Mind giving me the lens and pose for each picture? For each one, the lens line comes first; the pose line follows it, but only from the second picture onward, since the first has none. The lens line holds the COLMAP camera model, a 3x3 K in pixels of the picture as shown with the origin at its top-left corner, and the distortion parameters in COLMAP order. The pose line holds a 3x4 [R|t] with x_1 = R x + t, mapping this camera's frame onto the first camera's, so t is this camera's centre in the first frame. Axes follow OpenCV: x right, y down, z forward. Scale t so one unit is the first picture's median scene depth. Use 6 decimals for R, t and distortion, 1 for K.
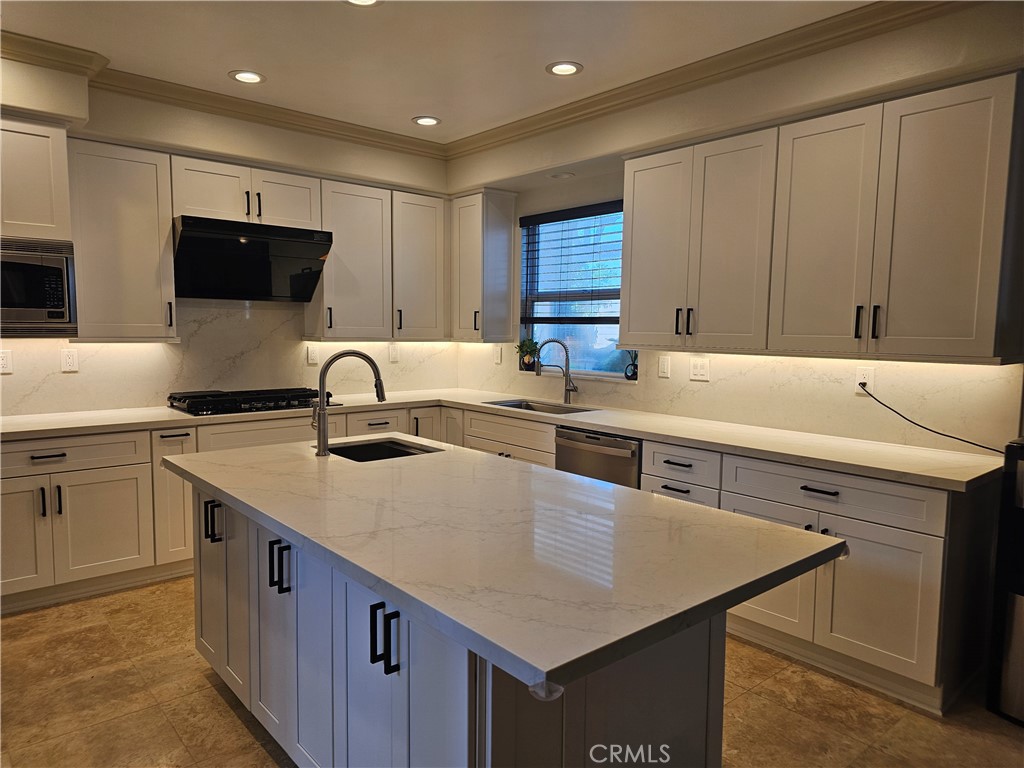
lens RADIAL K [[681.5, 0, 501.2], [0, 681.5, 389.1], [0, 0, 1]] dist [0.058090, -0.041802]
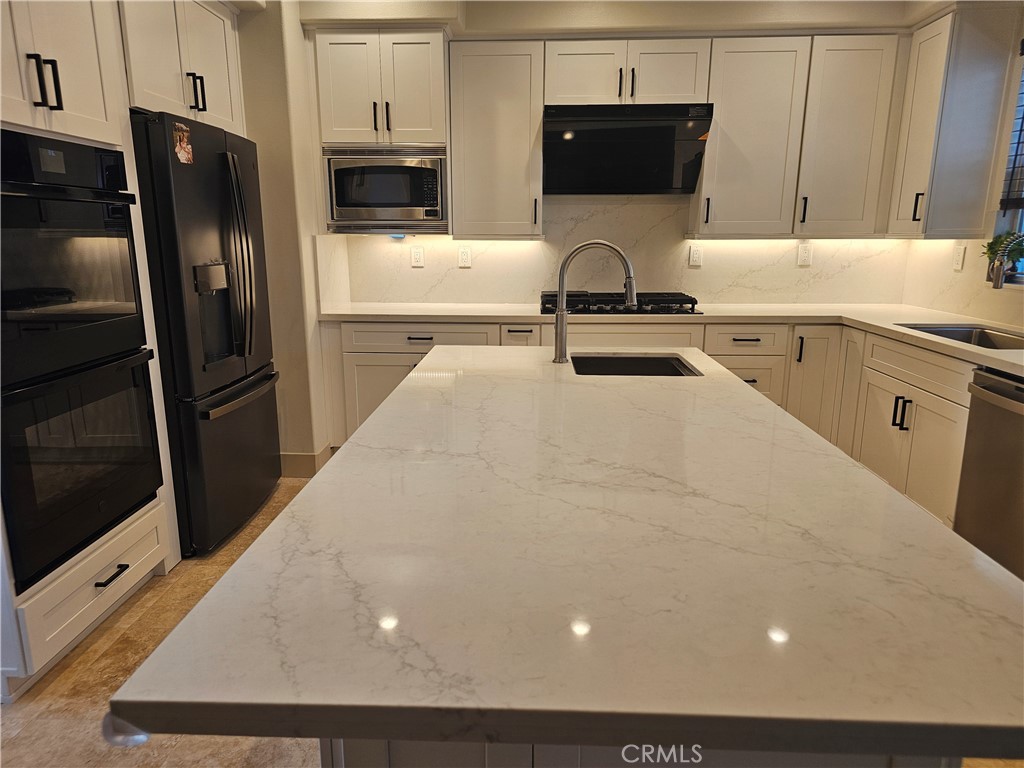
lens RADIAL K [[681.5, 0, 510.7], [0, 681.5, 389.4], [0, 0, 1]] dist [0.058090, -0.041802]
pose [[0.734502, 0.140126, -0.663981, 0.219747], [-0.055555, 0.987581, 0.146963, 0.004808], [0.676328, -0.071057, 0.733165, 0.245958]]
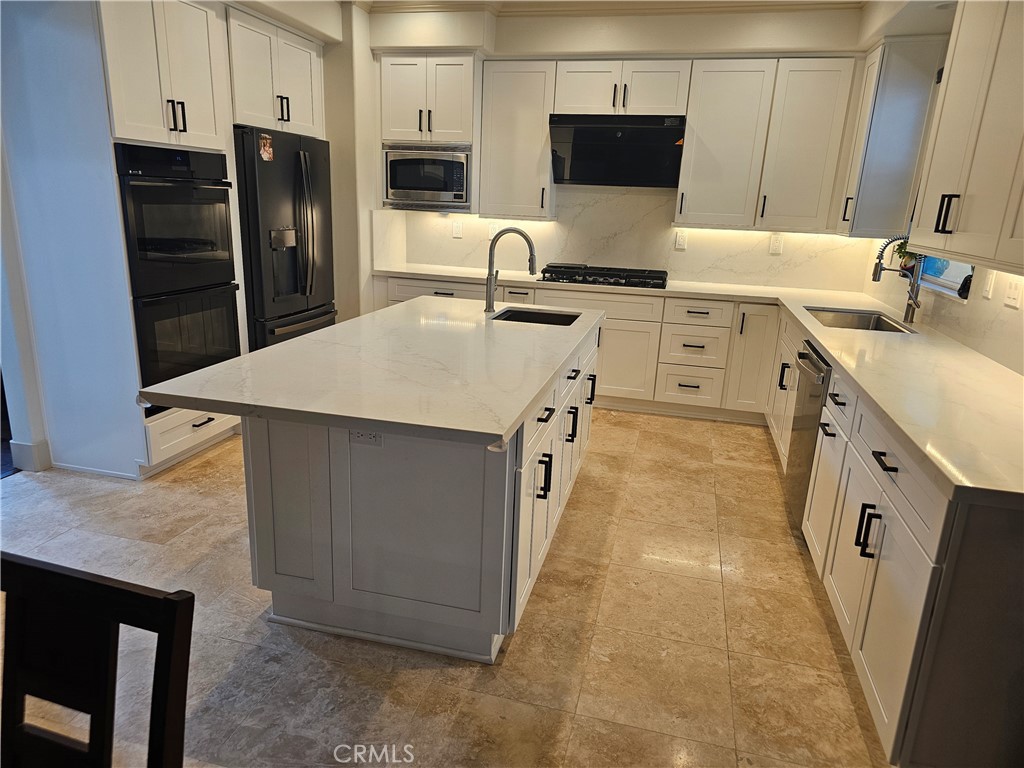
lens RADIAL K [[681.5, 0, 510.8], [0, 681.5, 395.2], [0, 0, 1]] dist [0.058090, -0.041802]
pose [[0.577405, 0.238983, -0.780699, 0.621225], [-0.111105, 0.970307, 0.214851, -0.022562], [0.808863, -0.037317, 0.586812, 0.222733]]
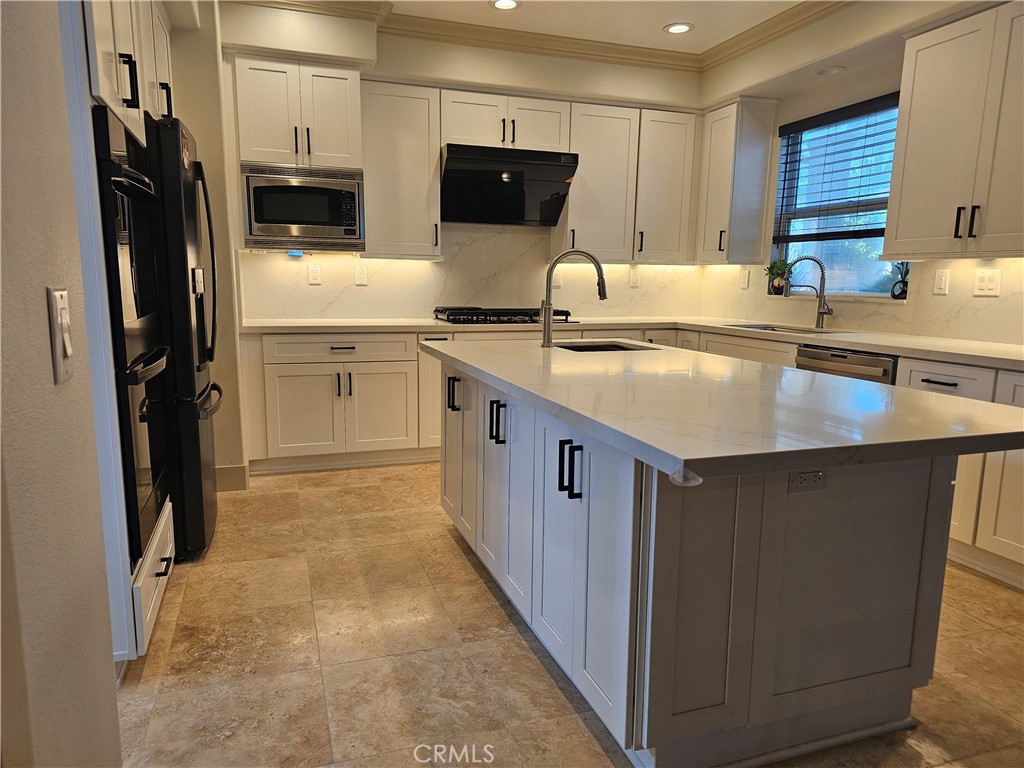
lens RADIAL K [[681.5, 0, 505.1], [0, 681.5, 392.1], [0, 0, 1]] dist [0.058090, -0.041802]
pose [[0.930781, 0.059993, -0.360620, 0.056859], [-0.035939, 0.996681, 0.073048, 0.072444], [0.363805, -0.055031, 0.929848, -0.029808]]
